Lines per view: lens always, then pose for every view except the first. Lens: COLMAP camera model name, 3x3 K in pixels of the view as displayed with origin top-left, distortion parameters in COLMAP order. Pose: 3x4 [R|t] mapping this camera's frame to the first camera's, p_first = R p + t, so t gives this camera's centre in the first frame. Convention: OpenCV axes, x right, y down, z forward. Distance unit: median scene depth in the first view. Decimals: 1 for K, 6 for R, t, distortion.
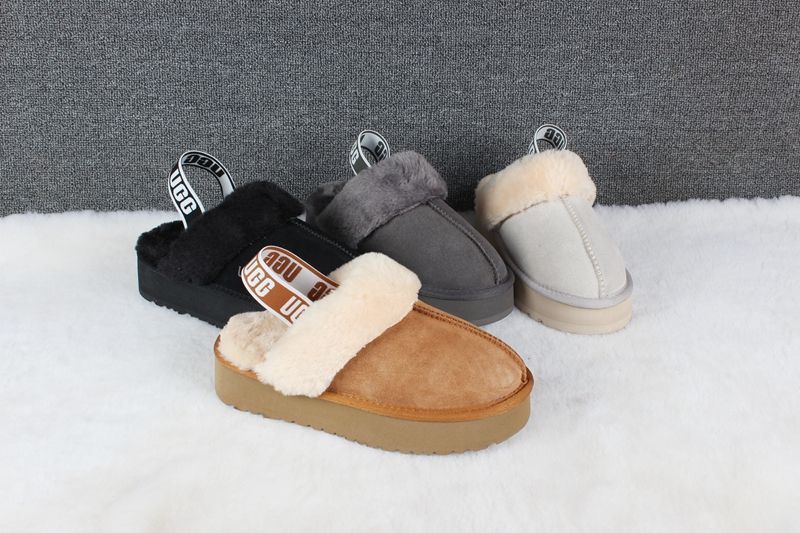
lens RADIAL K [[1122.9, 0, 406.2], [0, 1122.9, 260.4], [0, 0, 1]] dist [-0.034769, 0.000000]
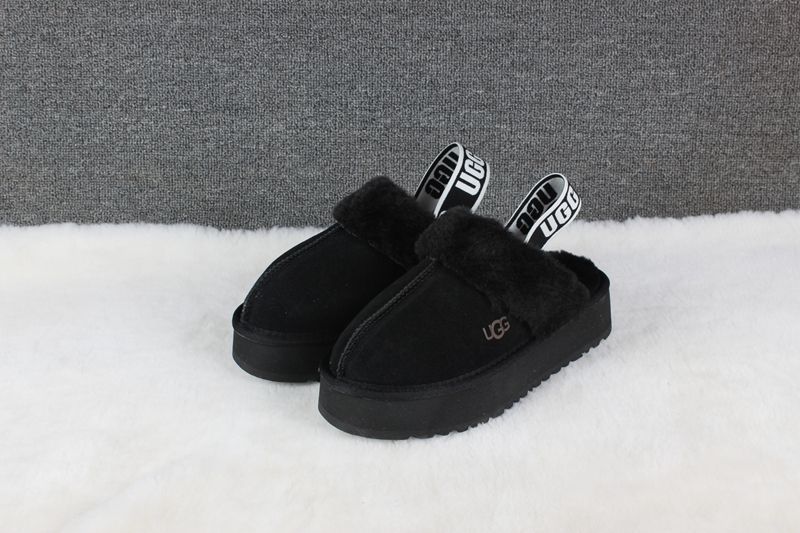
lens RADIAL K [[1122.9, 0, 399.8], [0, 1122.9, 246.5], [0, 0, 1]] dist [-0.034769, 0.000000]
pose [[0.999651, -0.001778, -0.026370, 0.005532], [-0.000744, 0.995446, -0.095329, 0.060039], [0.026419, 0.095315, 0.995096, 0.113585]]
